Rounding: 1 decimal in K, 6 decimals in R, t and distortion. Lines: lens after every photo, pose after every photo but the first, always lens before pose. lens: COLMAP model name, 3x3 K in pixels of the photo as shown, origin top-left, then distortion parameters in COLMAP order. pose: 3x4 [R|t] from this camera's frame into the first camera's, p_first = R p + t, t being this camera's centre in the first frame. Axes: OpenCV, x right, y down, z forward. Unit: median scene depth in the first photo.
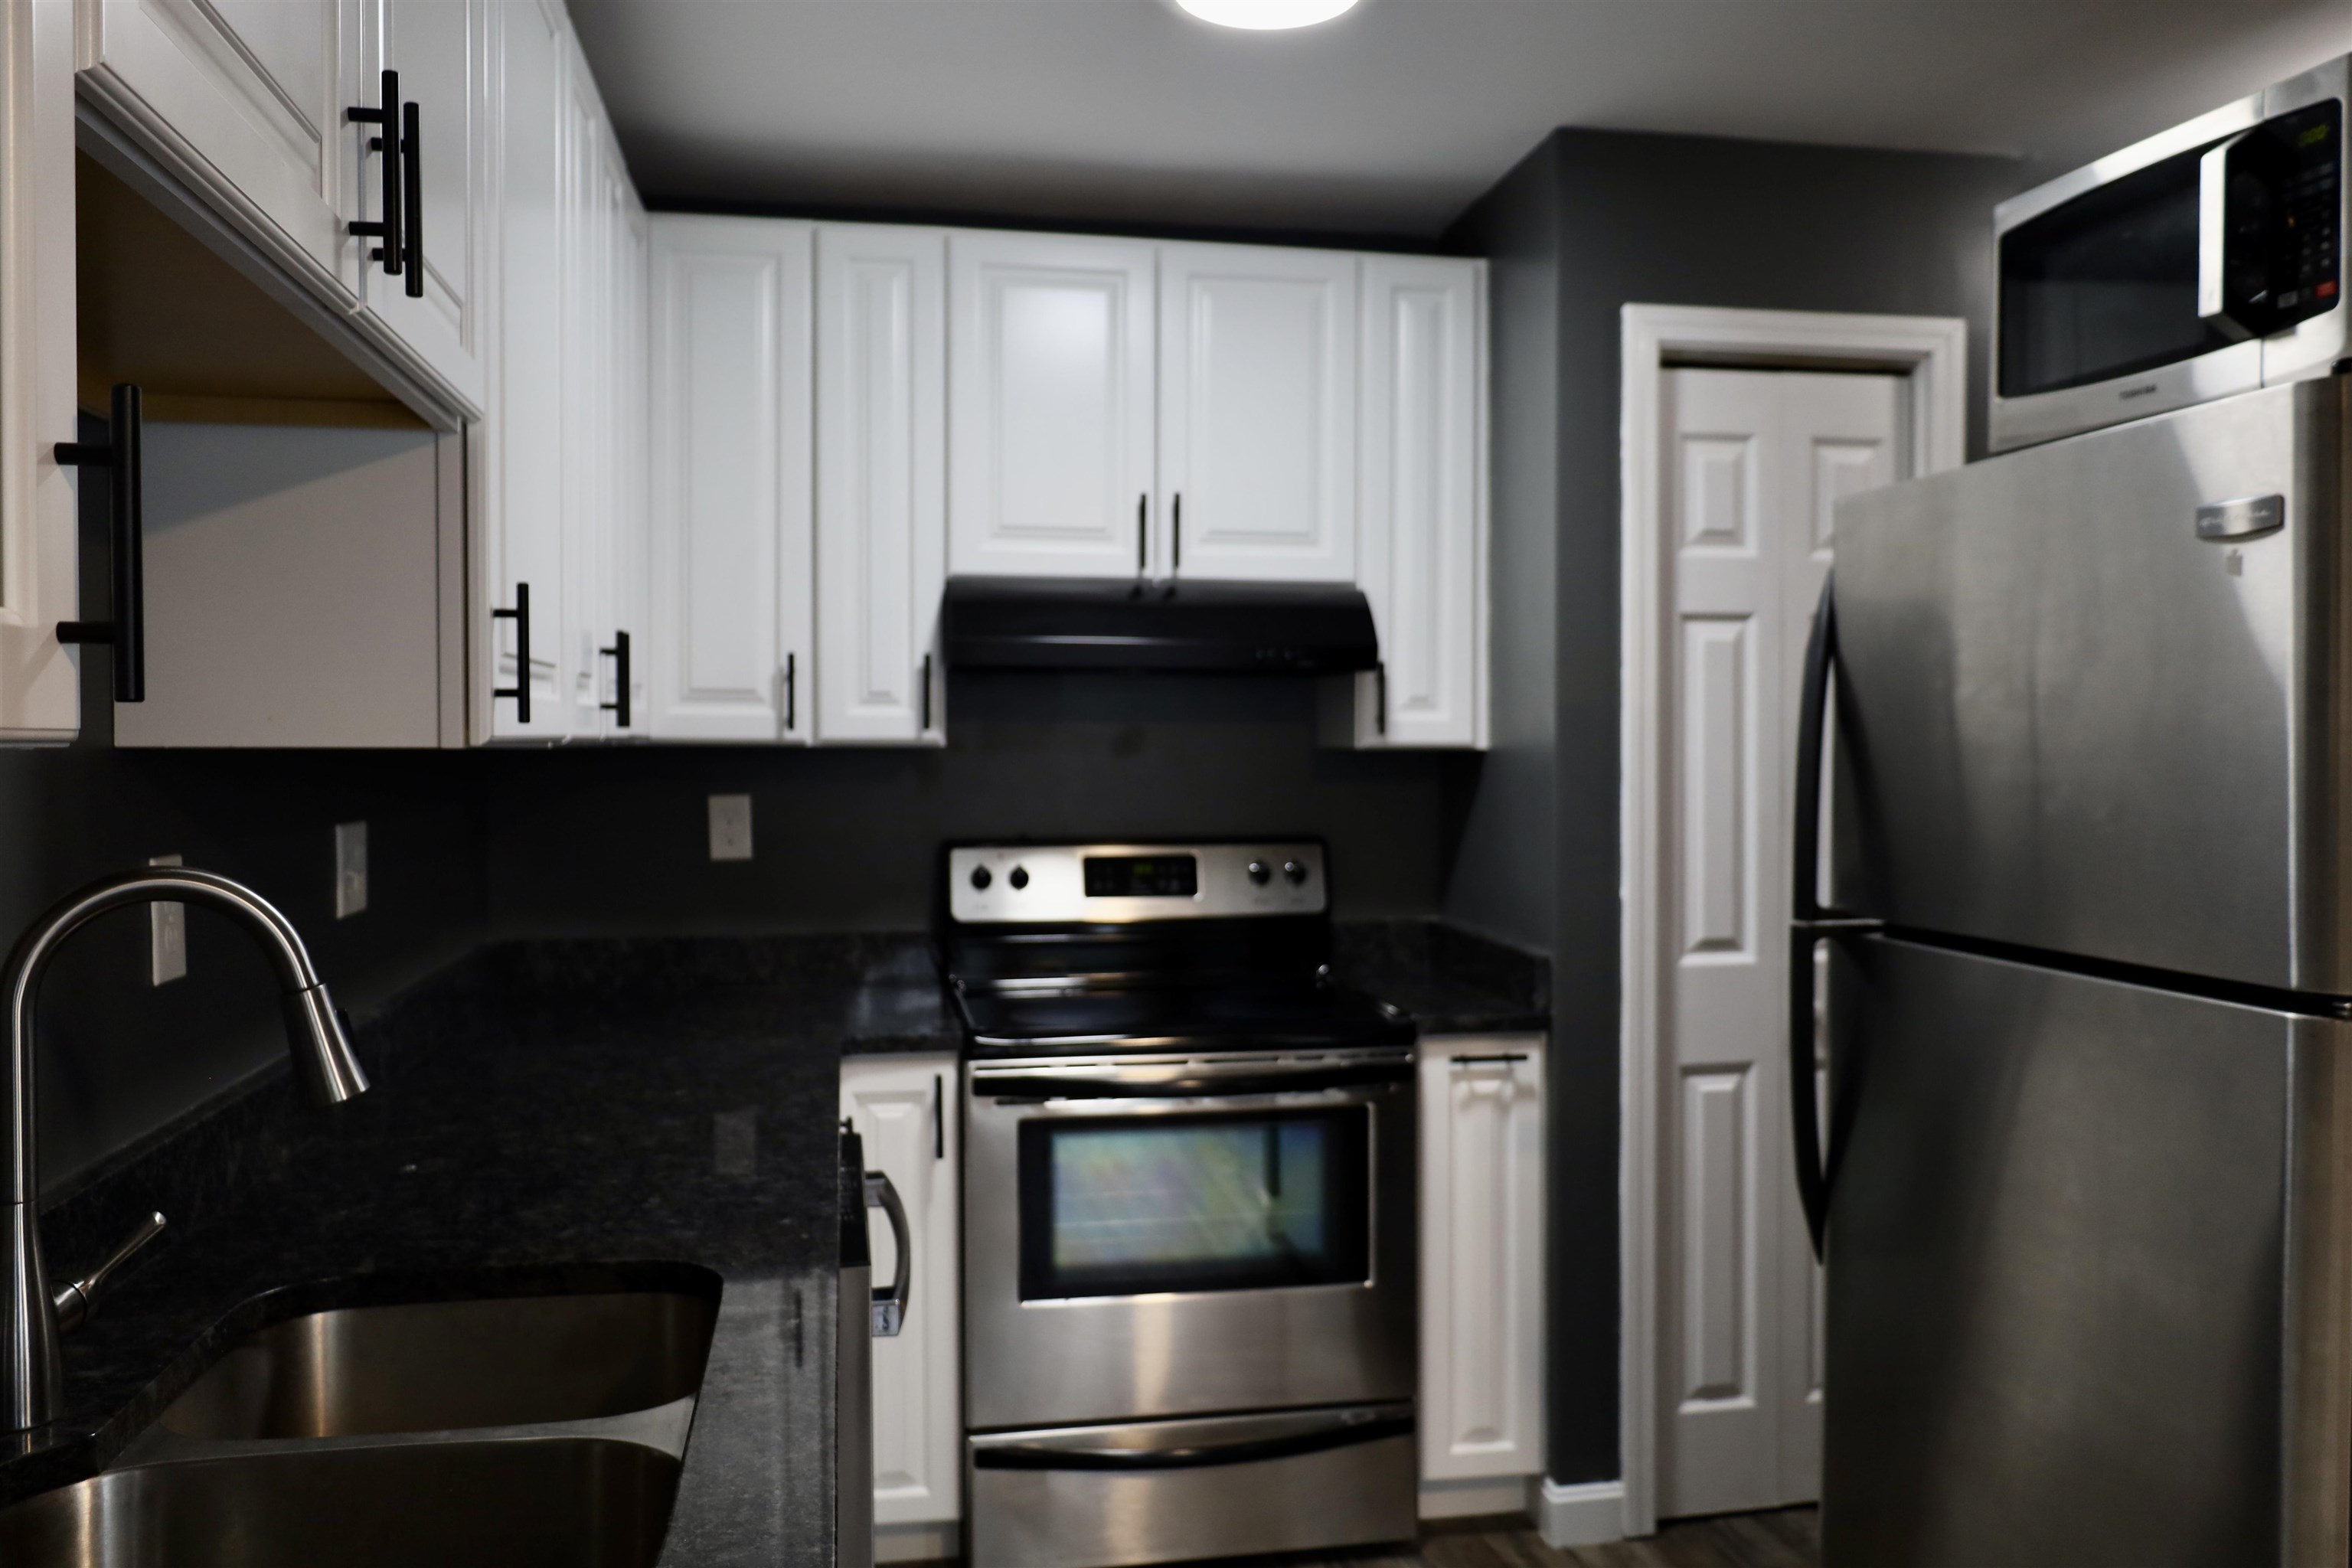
lens RADIAL K [[1798.0, 0, 1176.0], [0, 1798.0, 784.0], [0, 0, 1]] dist [-0.024067, -0.005498]
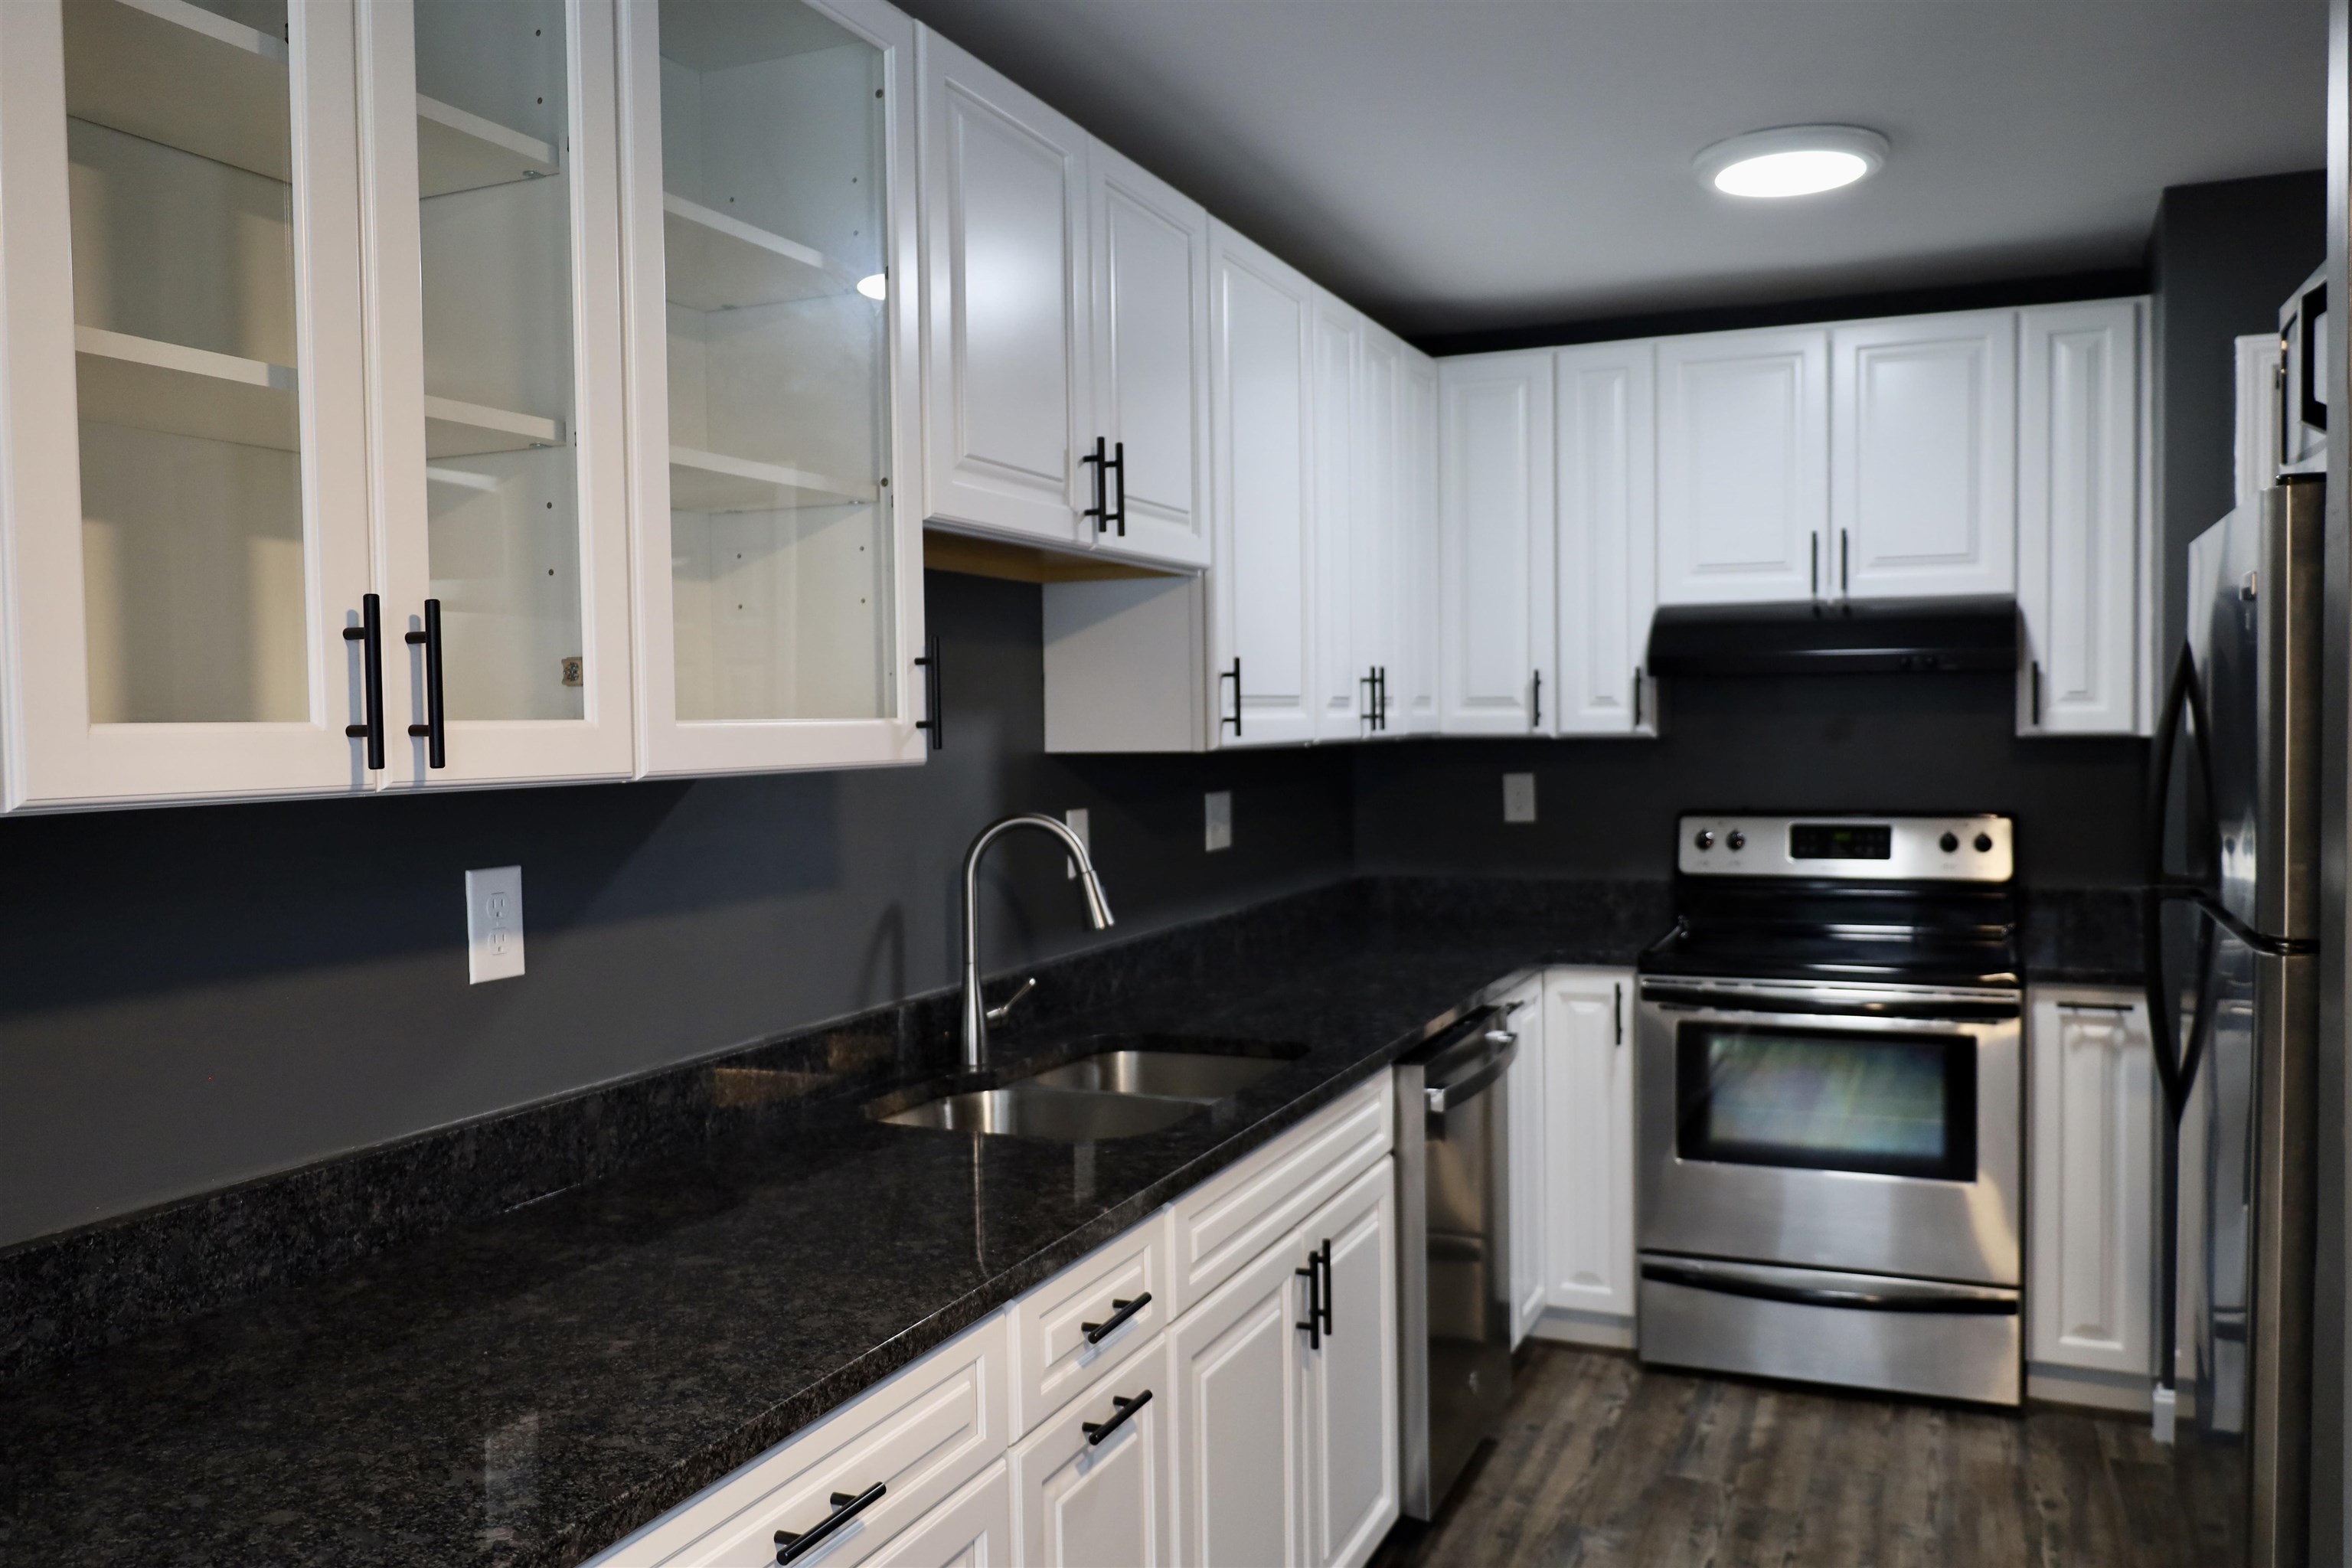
lens RADIAL K [[1796.0, 0, 1181.7], [0, 1796.0, 789.1], [0, 0, 1]] dist [-0.013901, -0.000411]
pose [[0.830073, 0.010941, -0.557547, 0.322161], [0.000107, 0.999804, 0.019779, -0.009744], [0.557654, -0.016478, 0.829910, -0.278590]]
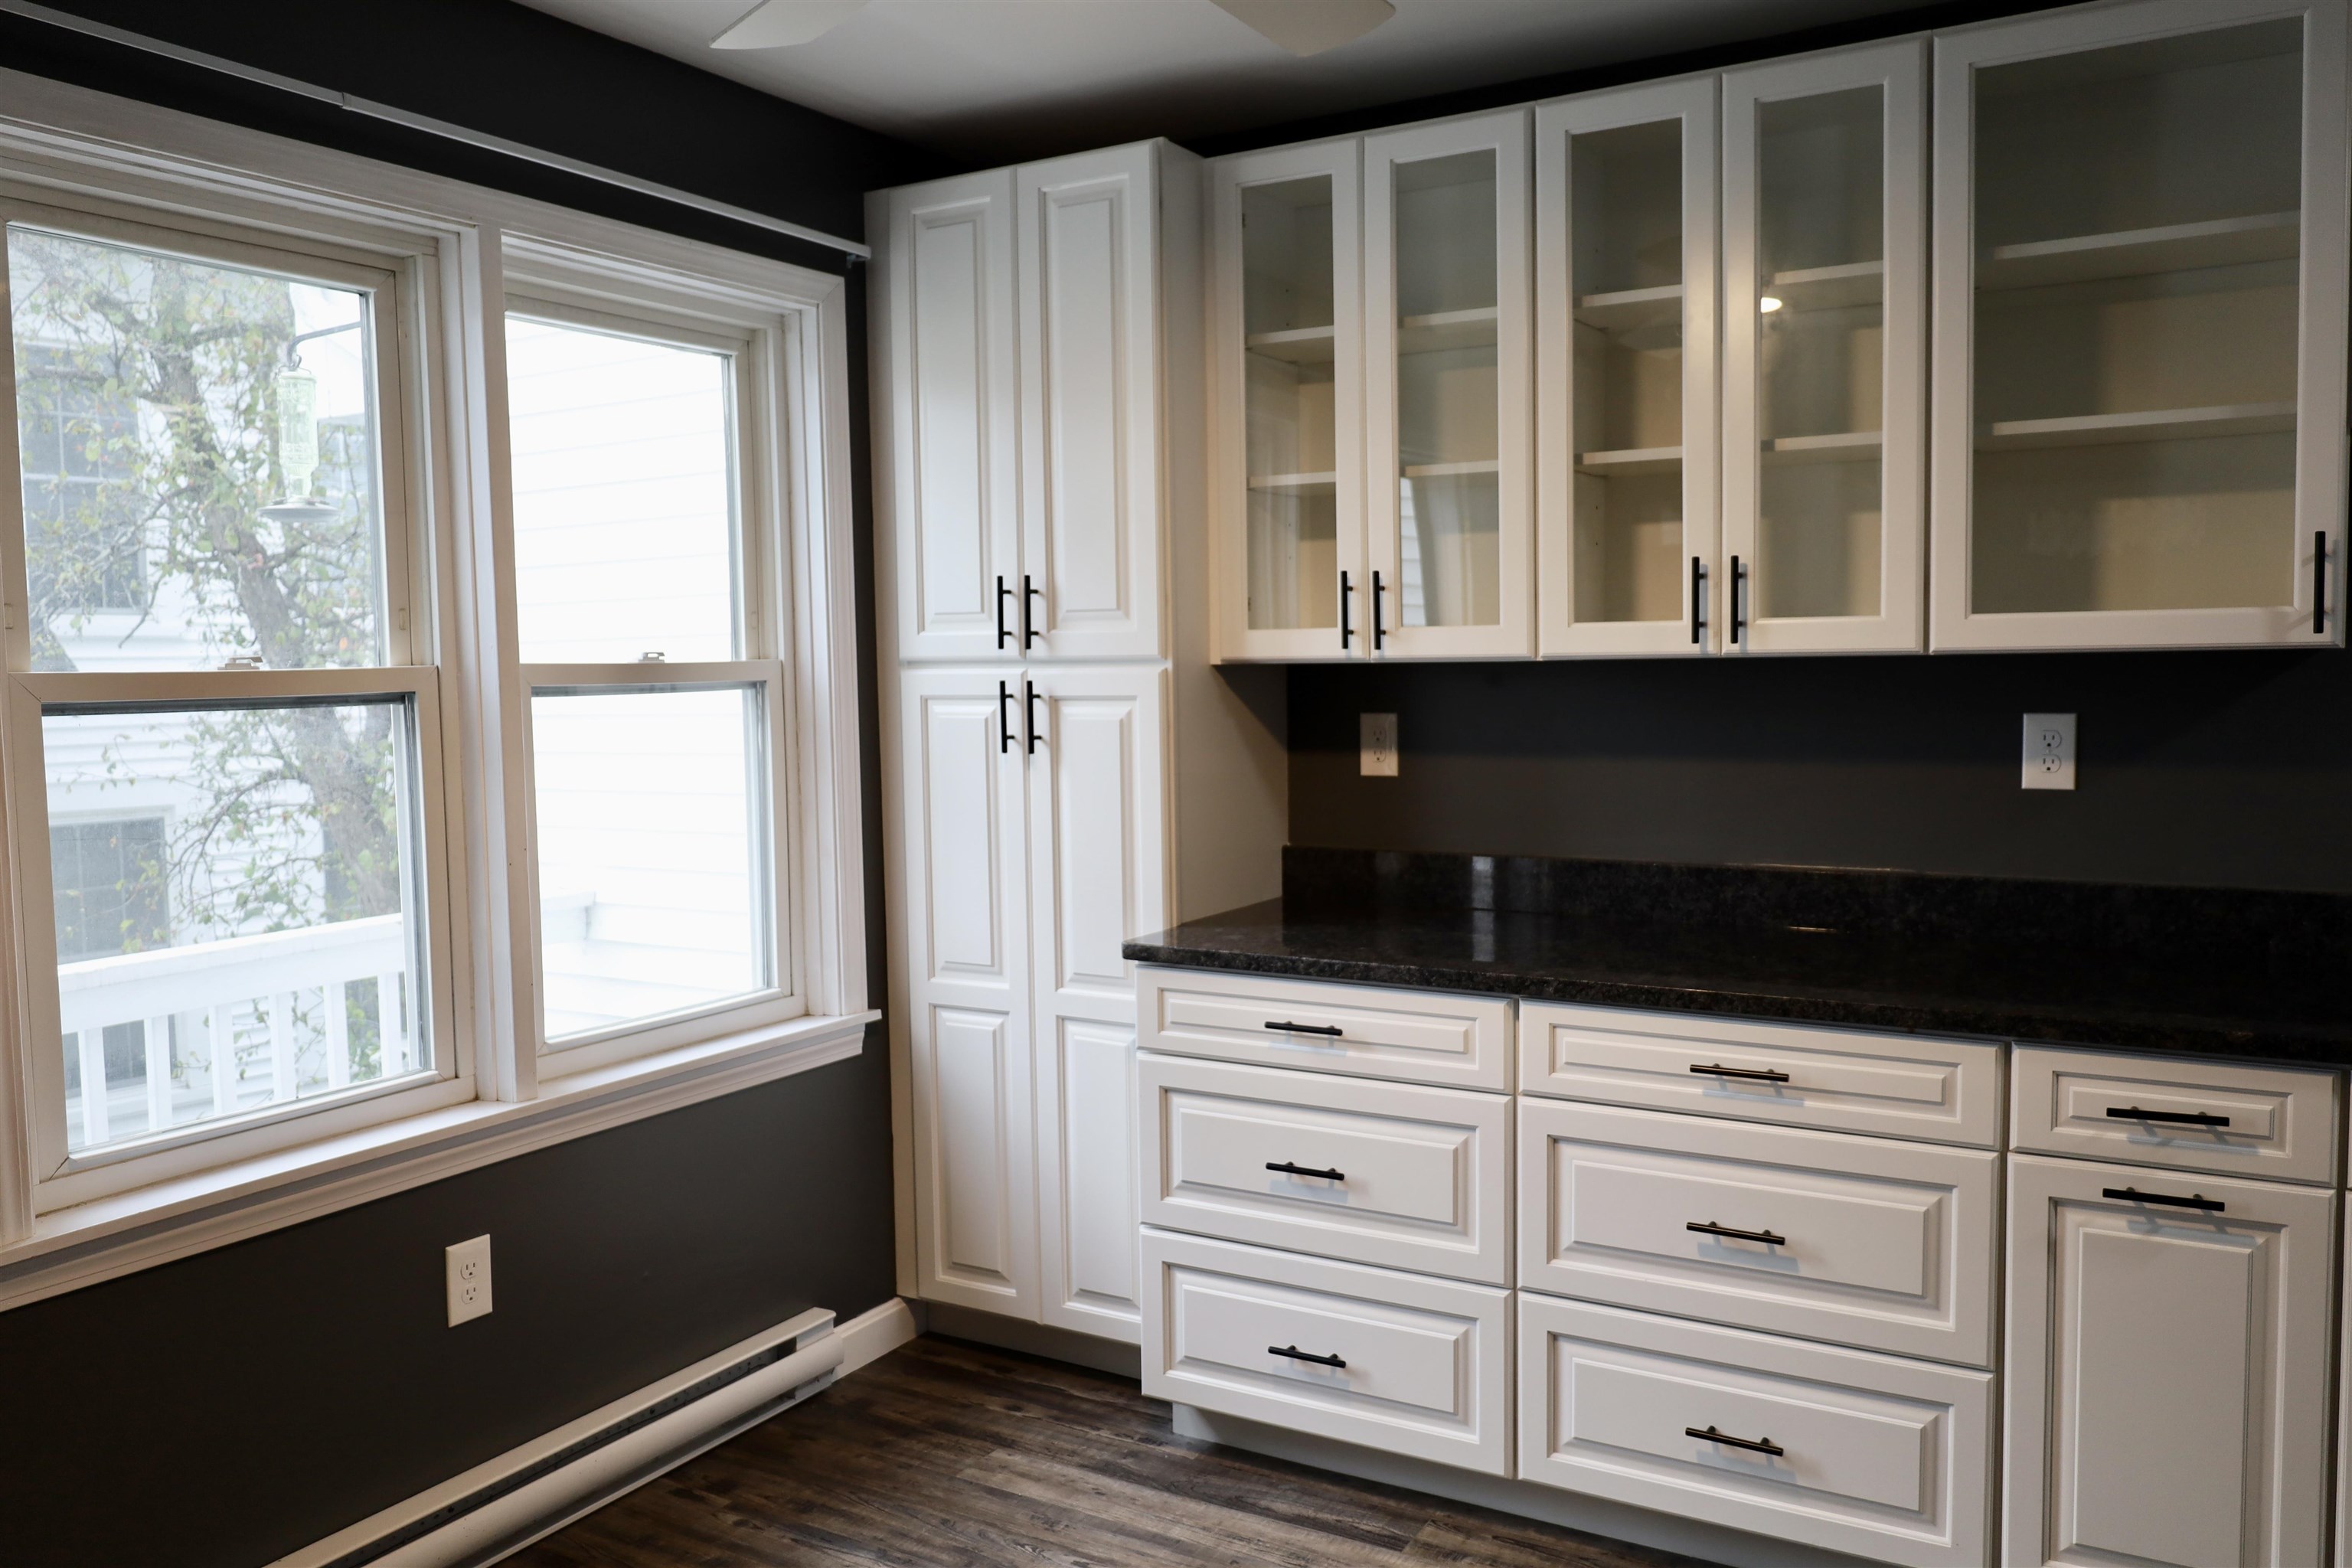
lens RADIAL K [[1830.9, 0, 1176.0], [0, 1830.9, 784.0], [0, 0, 1]] dist [-0.008851, 0.000320]
pose [[-0.655728, 0.071549, -0.751599, 0.780665], [0.003307, 0.995762, 0.091908, -0.021348], [0.754990, 0.057781, -0.653186, 0.395750]]
